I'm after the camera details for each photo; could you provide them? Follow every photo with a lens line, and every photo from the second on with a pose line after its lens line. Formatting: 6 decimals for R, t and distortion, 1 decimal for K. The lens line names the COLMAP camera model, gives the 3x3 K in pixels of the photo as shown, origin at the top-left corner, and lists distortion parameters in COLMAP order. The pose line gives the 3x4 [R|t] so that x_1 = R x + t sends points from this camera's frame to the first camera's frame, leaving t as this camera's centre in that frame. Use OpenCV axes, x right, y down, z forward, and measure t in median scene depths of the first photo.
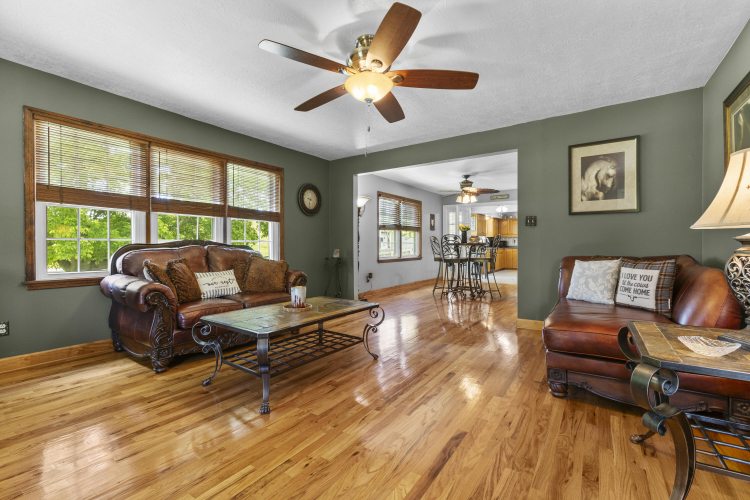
lens RADIAL K [[333.3, 0, 373.0], [0, 333.3, 248.4], [0, 0, 1]] dist [-0.012632, 0.004205]
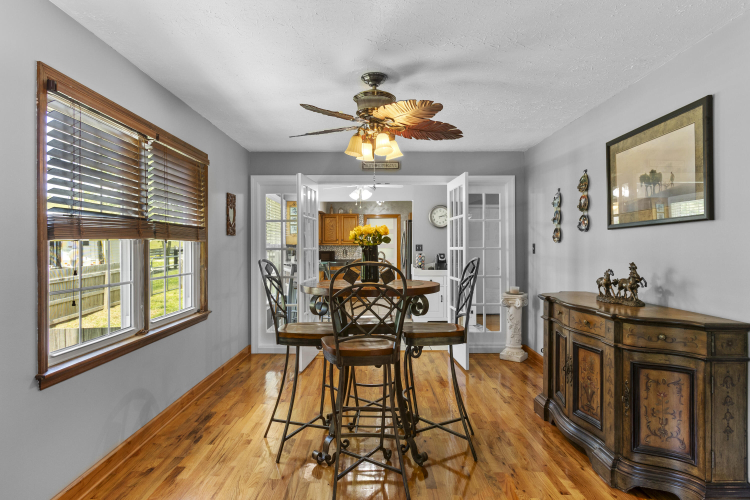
lens RADIAL K [[472.3, 0, 372.5], [0, 472.3, 251.9], [0, 0, 1]] dist [-0.007710, -0.001042]
pose [[0.848979, 0.001852, 0.528424, 0.032329], [-0.000972, 0.999998, -0.001942, -0.040800], [-0.528426, 0.001135, 0.848978, 0.536204]]
